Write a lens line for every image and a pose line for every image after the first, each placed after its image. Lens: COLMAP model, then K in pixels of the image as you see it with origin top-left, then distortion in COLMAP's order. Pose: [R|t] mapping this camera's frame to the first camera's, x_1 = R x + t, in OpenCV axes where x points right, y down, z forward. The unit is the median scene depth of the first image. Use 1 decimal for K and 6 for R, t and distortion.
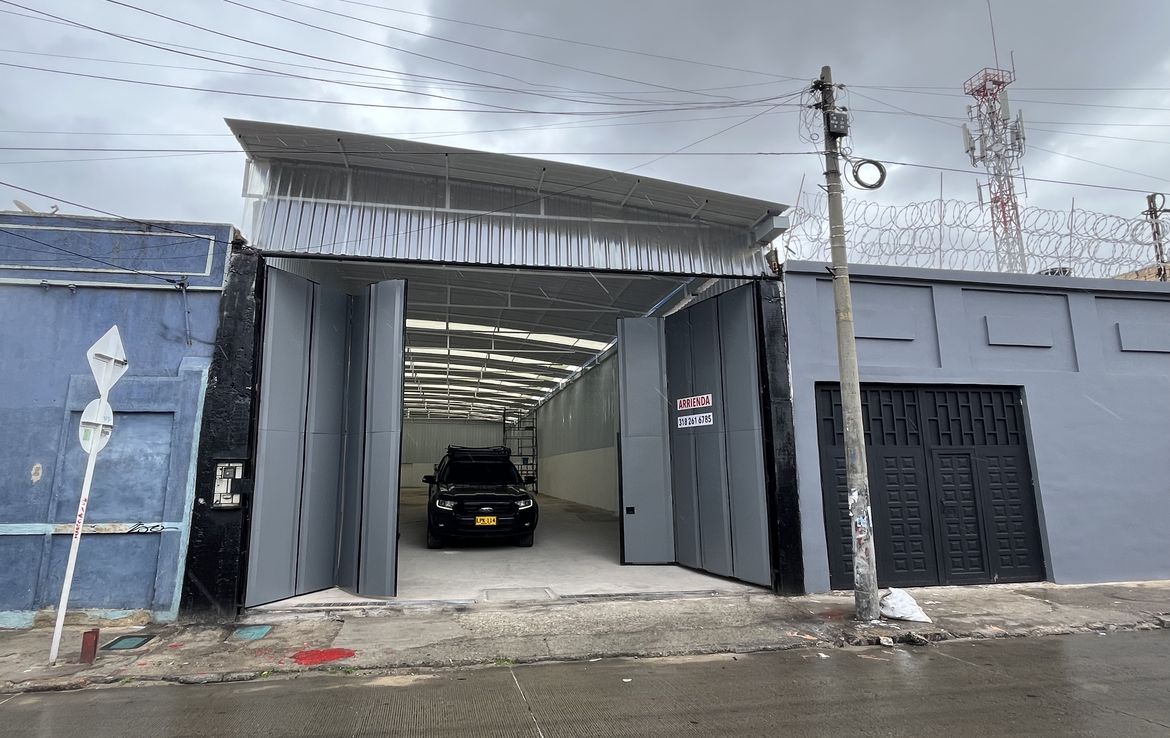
lens RADIAL K [[688.3, 0, 585.2], [0, 688.3, 336.6], [0, 0, 1]] dist [-0.000254, 0.001821]
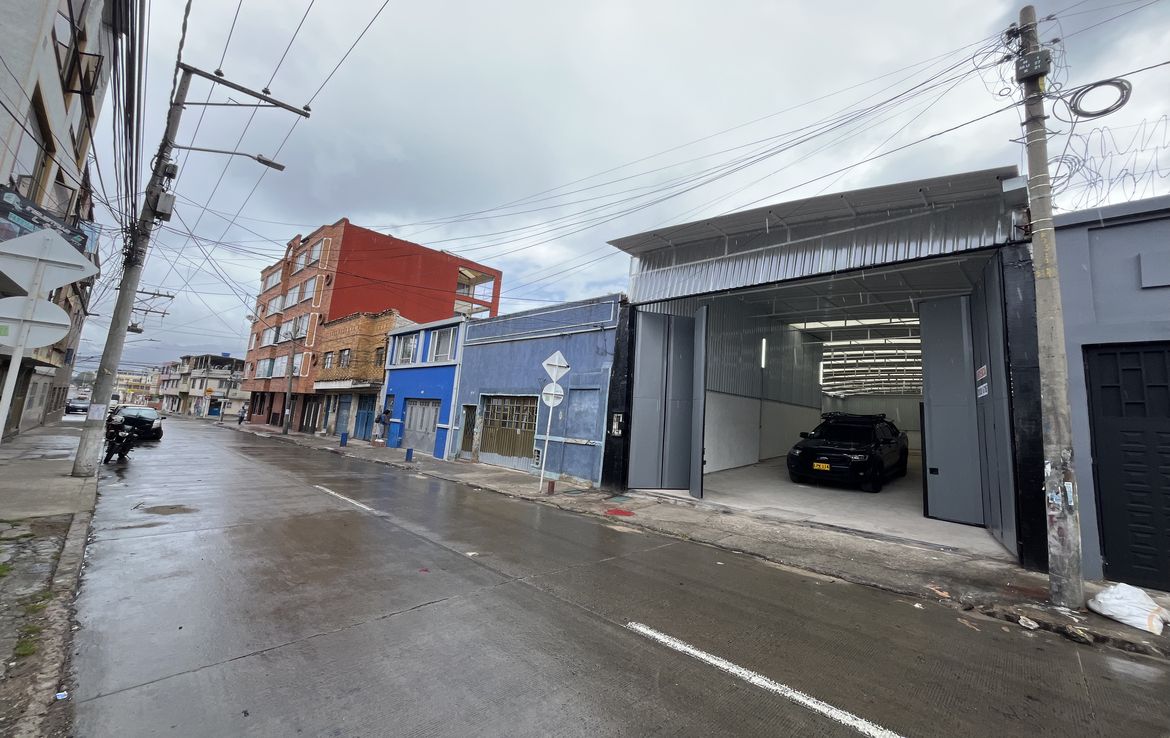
lens RADIAL K [[472.7, 0, 594.6], [0, 472.7, 343.1], [0, 0, 1]] dist [-0.002726, 0.000158]
pose [[0.583262, -0.092917, -0.806952, 0.537279], [0.097541, 0.994259, -0.043982, 0.032361], [0.806406, -0.053057, 0.588977, 0.146142]]
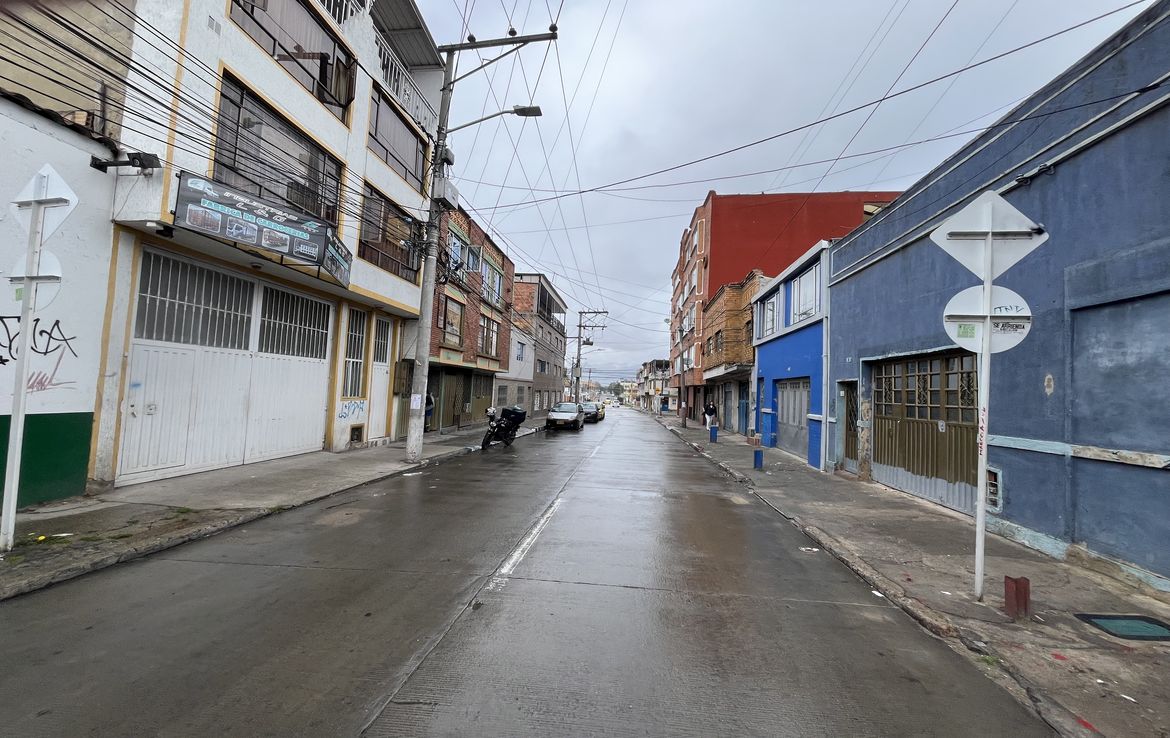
lens RADIAL K [[472.7, 0, 579.6], [0, 472.7, 354.9], [0, 0, 1]] dist [-0.002726, 0.000158]
pose [[-0.291599, -0.084544, -0.952797, -0.042385], [0.156995, 0.978348, -0.134859, 0.135021], [0.943569, -0.188909, -0.272012, 0.552489]]
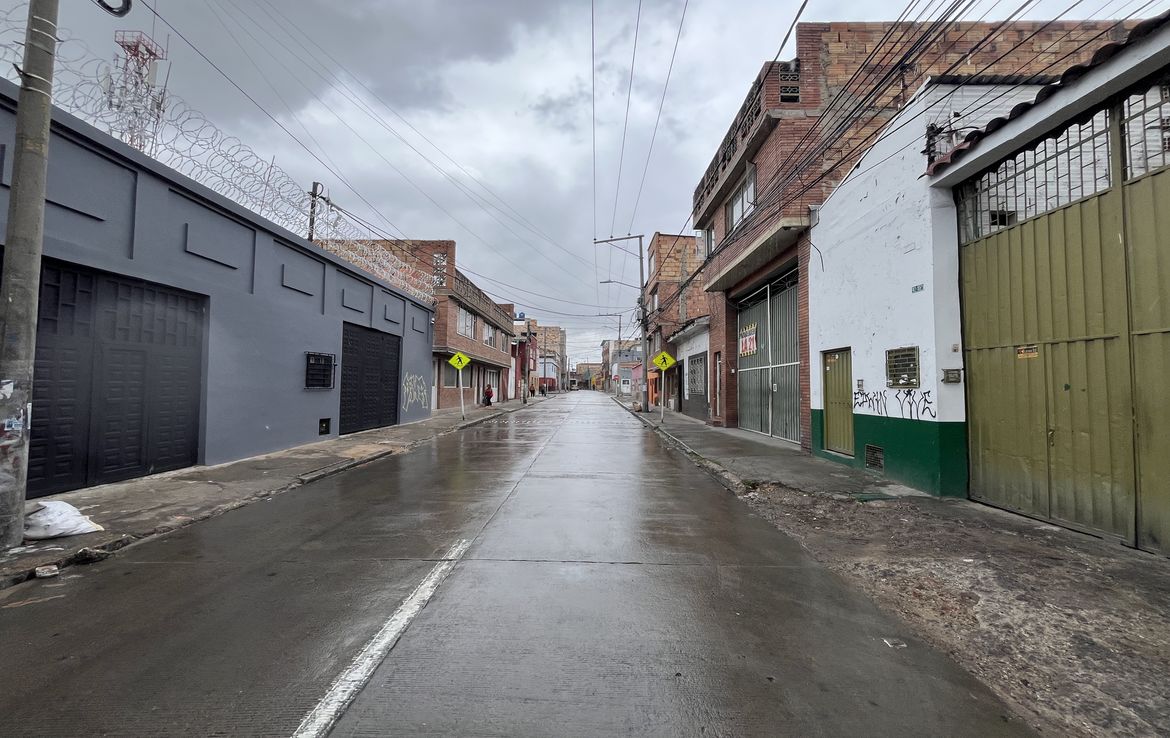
lens RADIAL K [[472.7, 0, 579.3], [0, 472.7, 358.9], [0, 0, 1]] dist [-0.002726, 0.000158]
pose [[0.202420, 0.065872, 0.977081, 0.021427], [-0.203453, 0.978794, -0.023839, 0.083086], [-0.957932, -0.193965, 0.211529, 0.300714]]
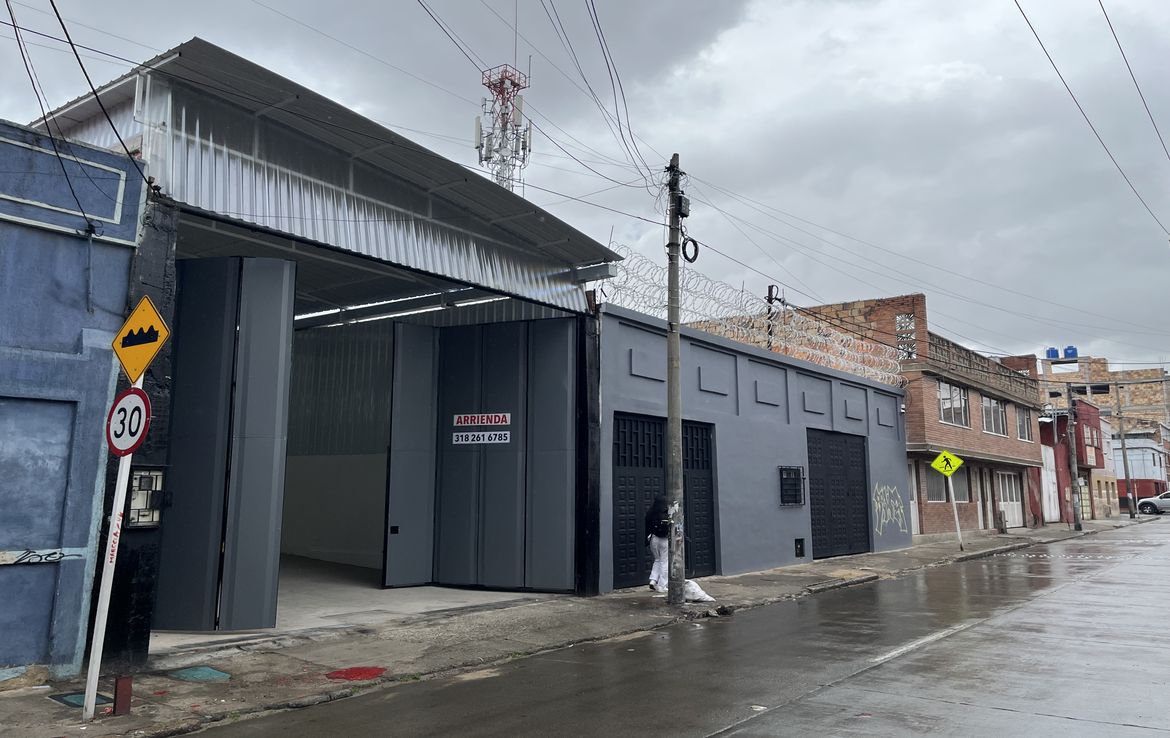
lens RADIAL K [[897.7, 0, 603.2], [0, 897.7, 334.8], [0, 0, 1]] dist [0.050322, -0.035827]
pose [[0.727835, 0.125137, 0.674238, -0.816562], [-0.136009, 0.990019, -0.036925, -0.003627], [-0.672130, -0.064827, 0.737590, -0.104681]]
